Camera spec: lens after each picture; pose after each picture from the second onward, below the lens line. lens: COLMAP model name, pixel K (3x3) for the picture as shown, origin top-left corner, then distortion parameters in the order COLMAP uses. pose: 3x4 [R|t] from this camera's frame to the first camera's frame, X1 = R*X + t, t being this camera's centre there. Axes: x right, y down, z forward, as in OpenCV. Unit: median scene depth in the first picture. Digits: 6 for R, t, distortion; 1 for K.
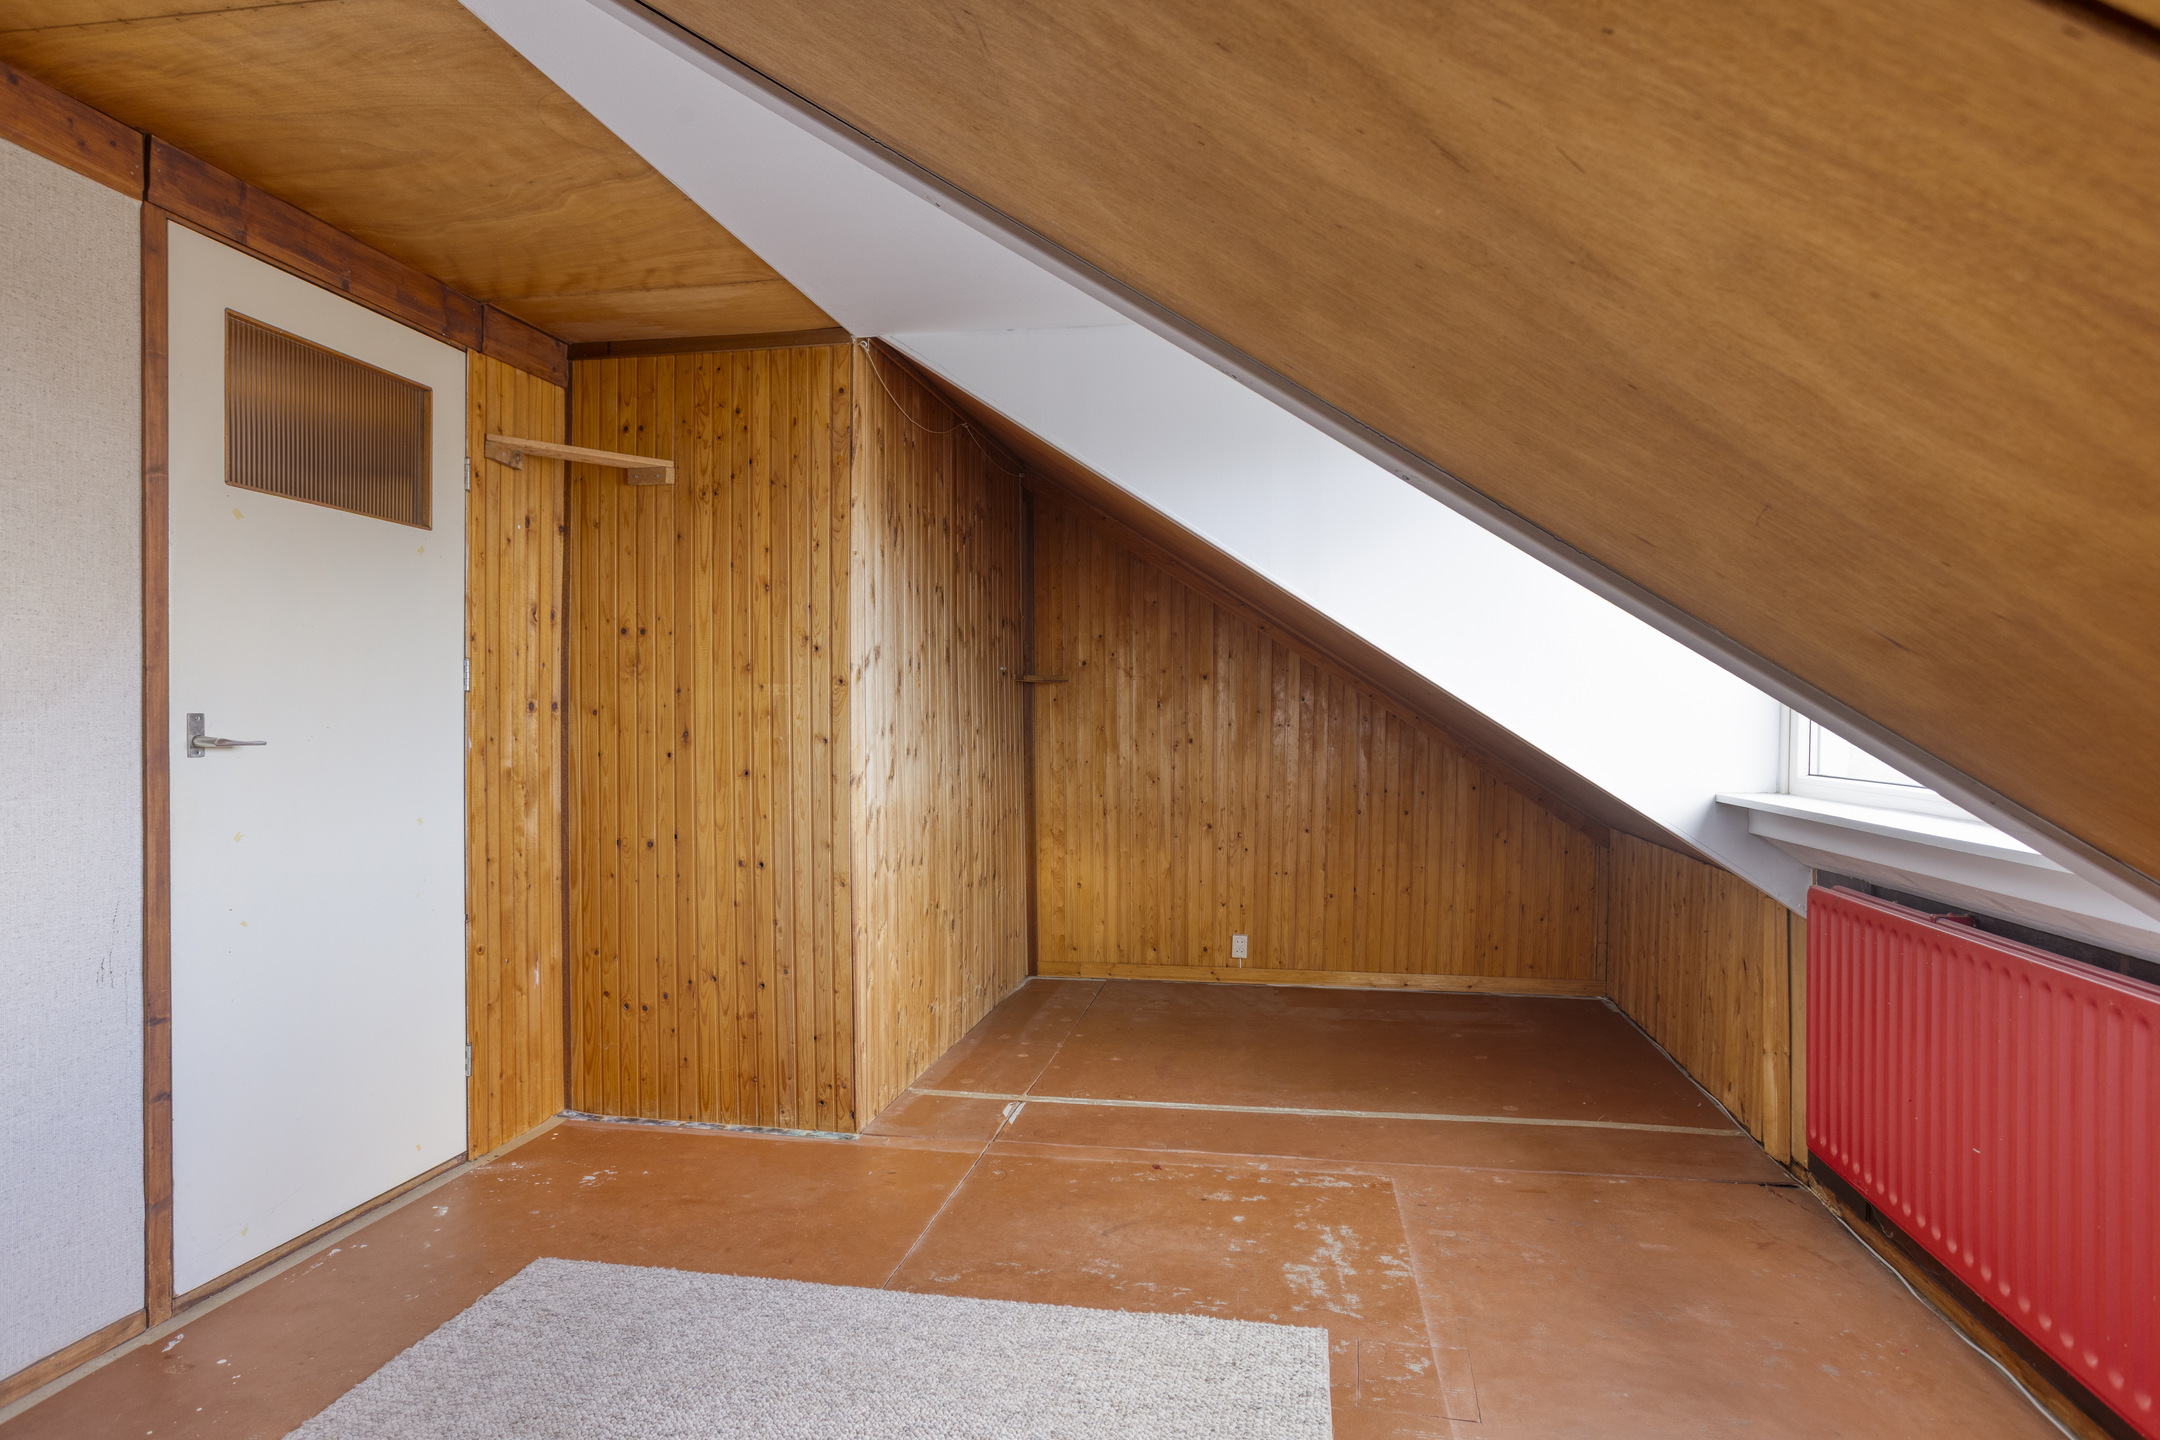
lens RADIAL K [[1237.8, 0, 1080.0], [0, 1237.8, 720.0], [0, 0, 1]] dist [0.002785, 0.001567]
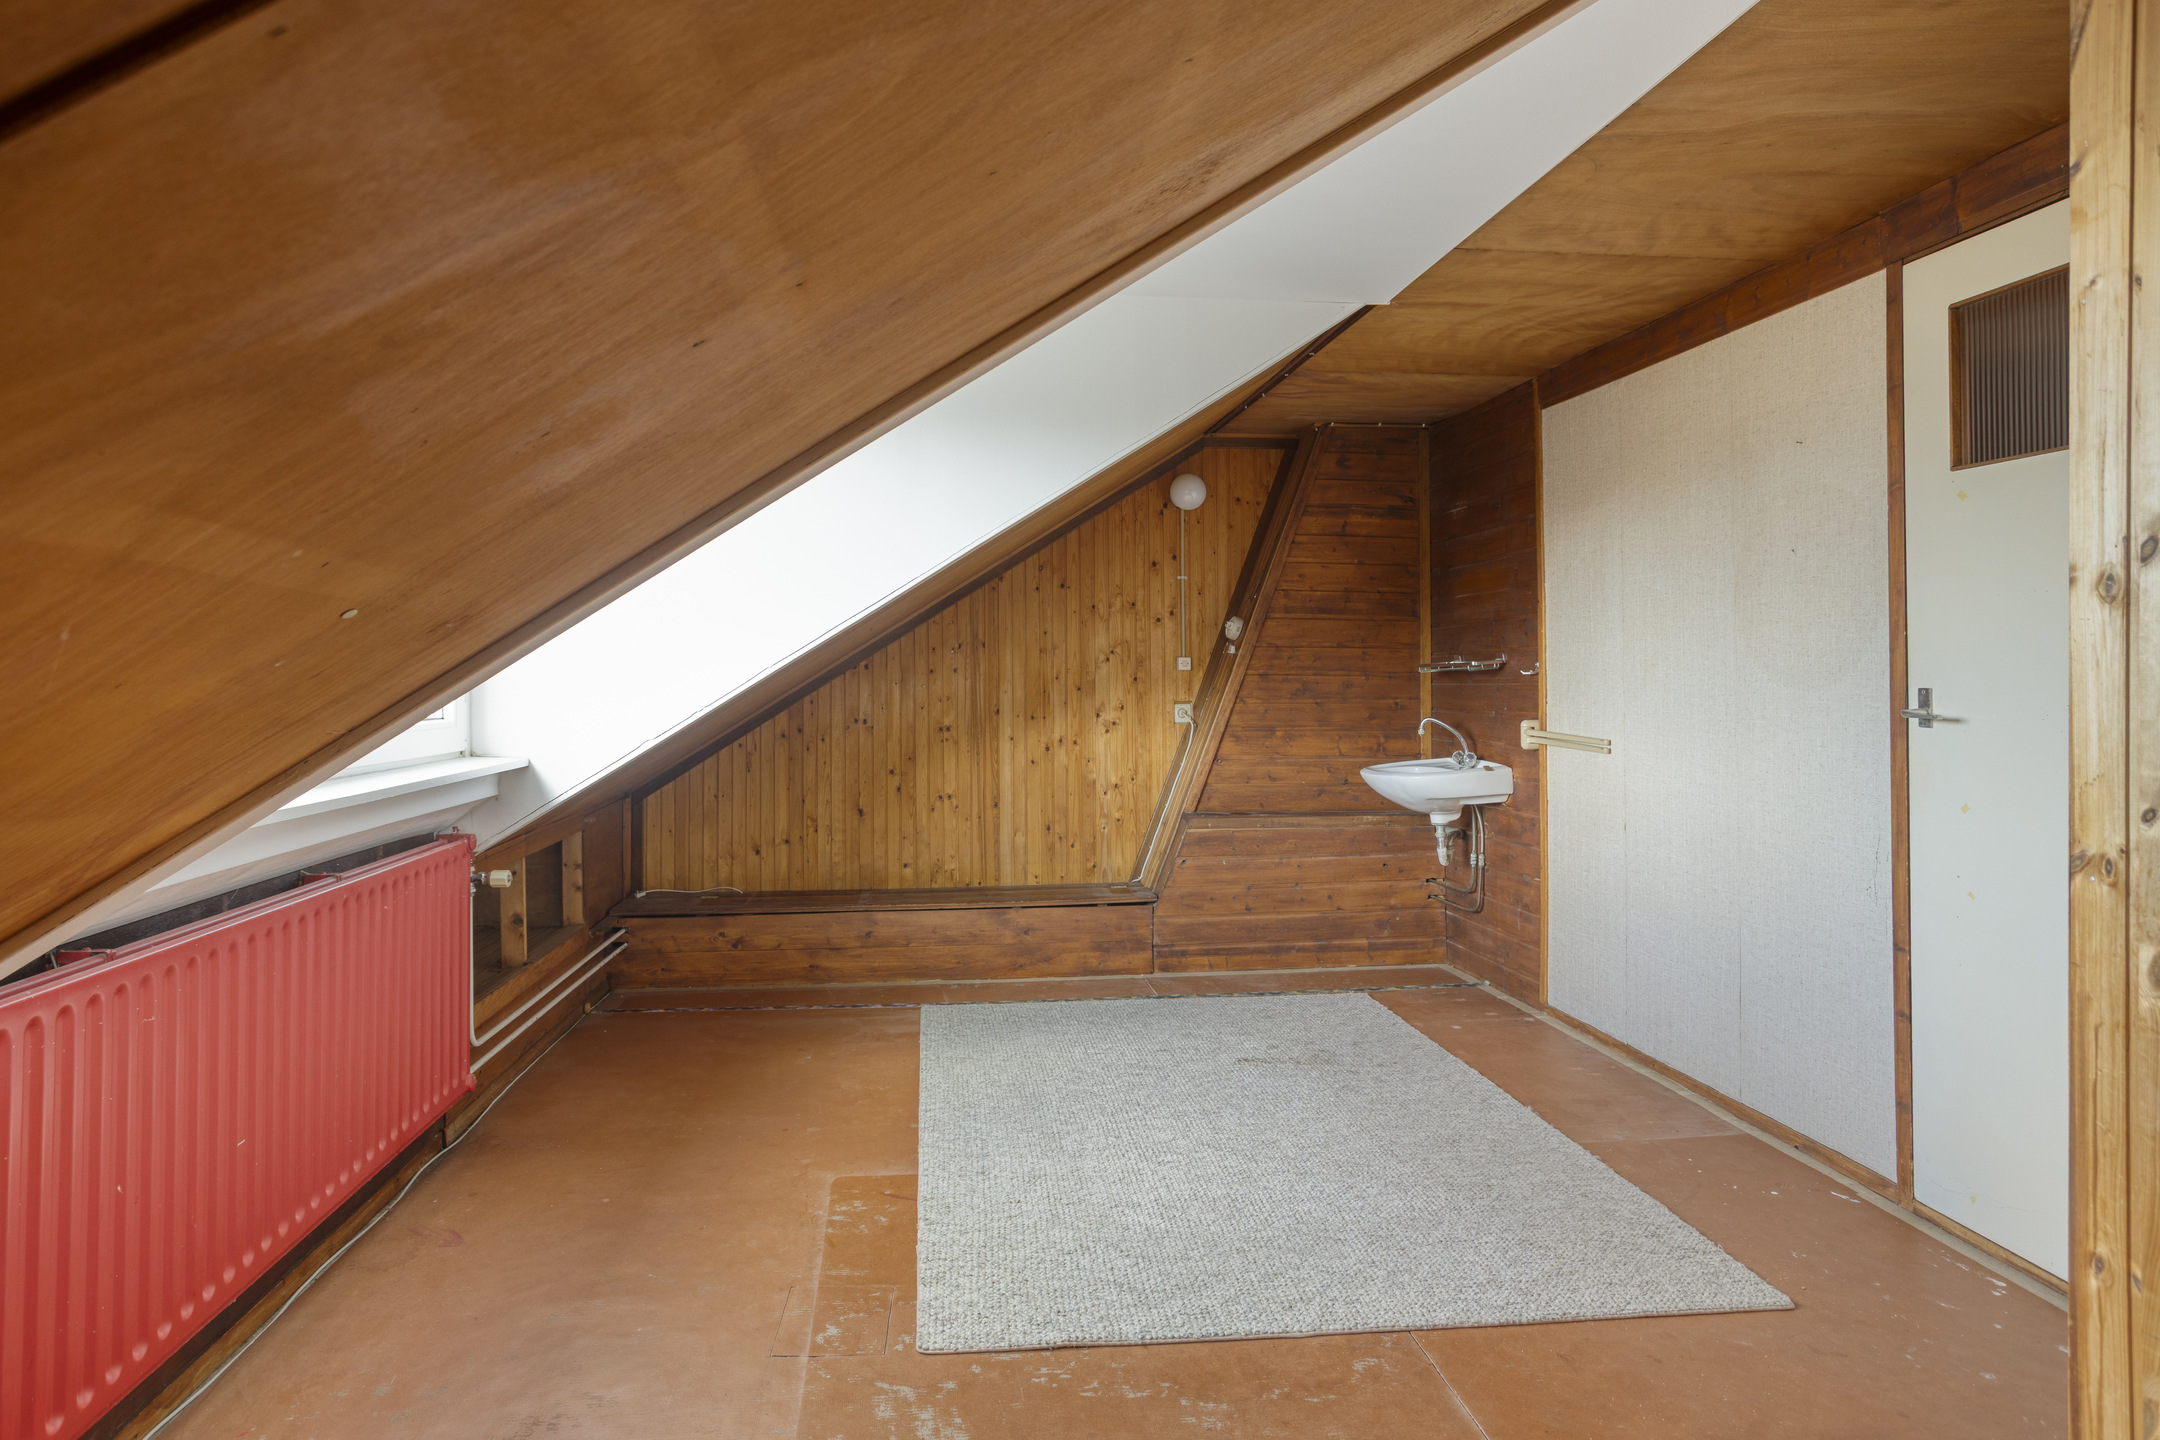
lens RADIAL K [[1237.8, 0, 1080.0], [0, 1237.8, 720.0], [0, 0, 1]] dist [0.002785, 0.001567]
pose [[-0.954194, 0.006116, -0.299128, 0.350701], [-0.005352, 0.999282, 0.037503, -0.014713], [0.299142, 0.037386, -0.953476, 1.866338]]
